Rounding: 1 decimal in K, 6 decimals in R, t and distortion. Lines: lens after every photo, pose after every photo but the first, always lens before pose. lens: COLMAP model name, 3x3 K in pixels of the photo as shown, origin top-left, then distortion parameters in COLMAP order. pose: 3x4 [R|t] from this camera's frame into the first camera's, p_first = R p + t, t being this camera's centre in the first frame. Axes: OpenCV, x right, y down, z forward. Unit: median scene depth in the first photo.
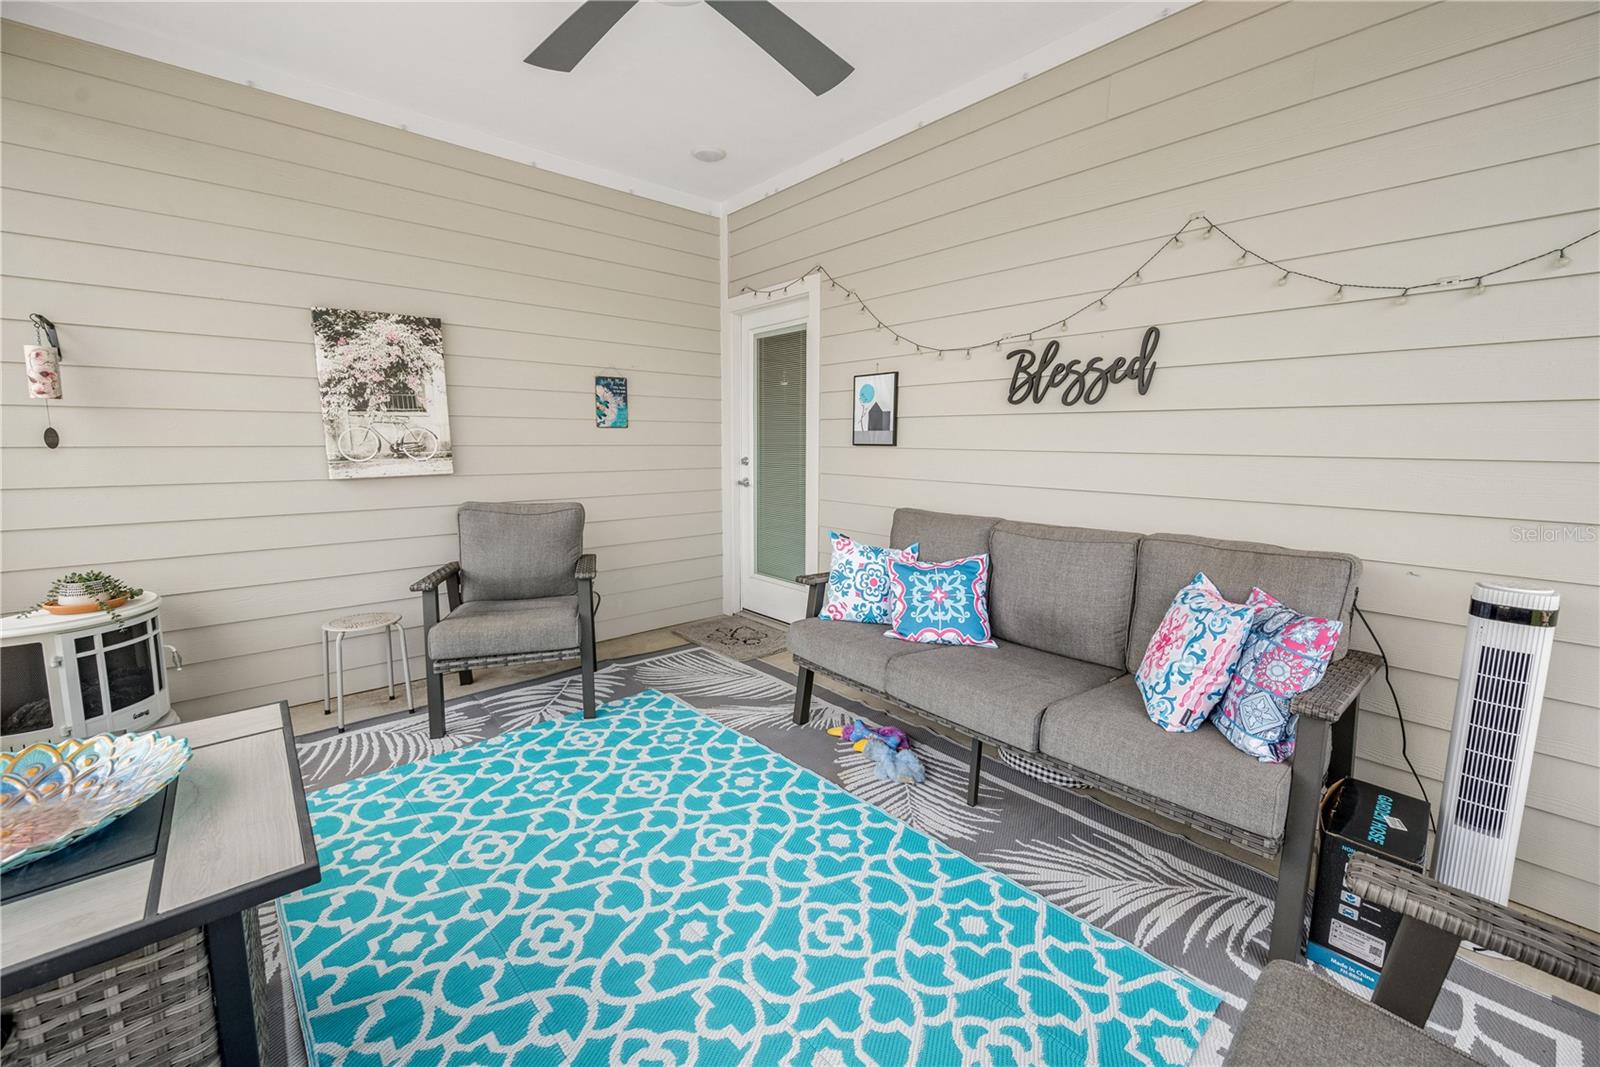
lens RADIAL K [[629.0, 0, 802.5], [0, 629.0, 531.2], [0, 0, 1]] dist [-0.002362, -0.000224]
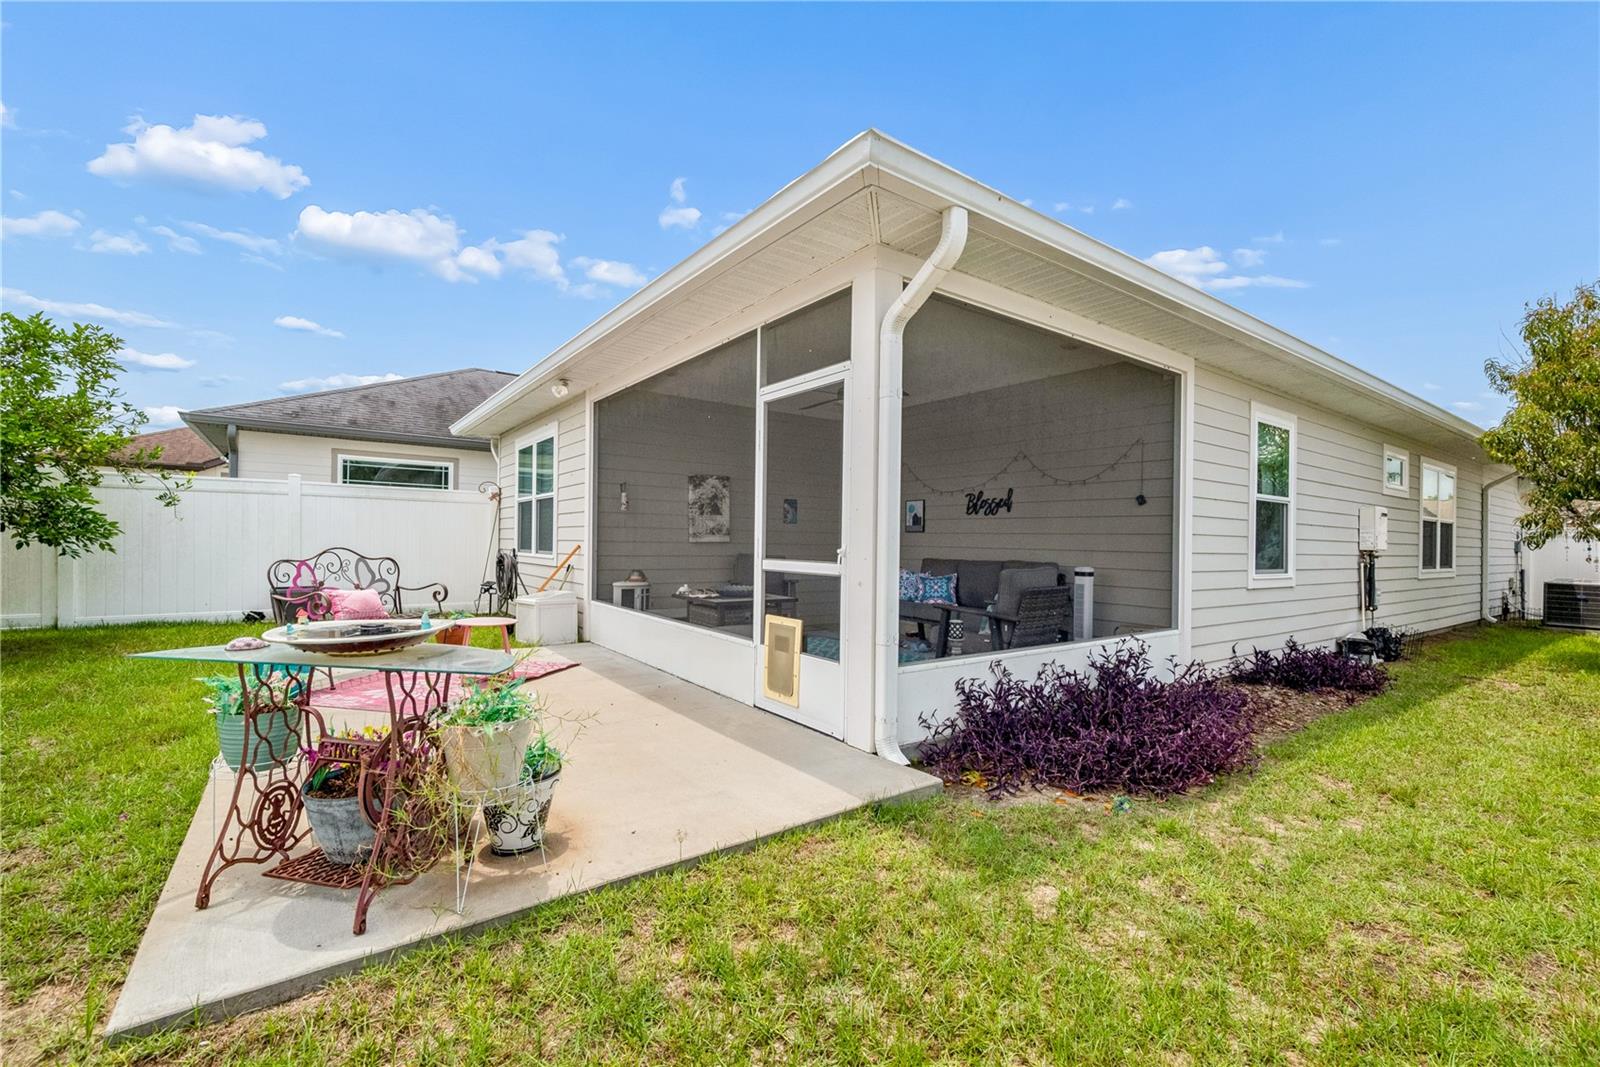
lens RADIAL K [[680.6, 0, 803.1], [0, 680.6, 539.8], [0, 0, 1]] dist [-0.000400, -0.000064]
pose [[0.994717, 0.013112, -0.101818, -0.040523], [-0.028194, 0.988565, -0.148136, 0.305151], [0.098711, 0.150224, 0.983712, -1.654260]]
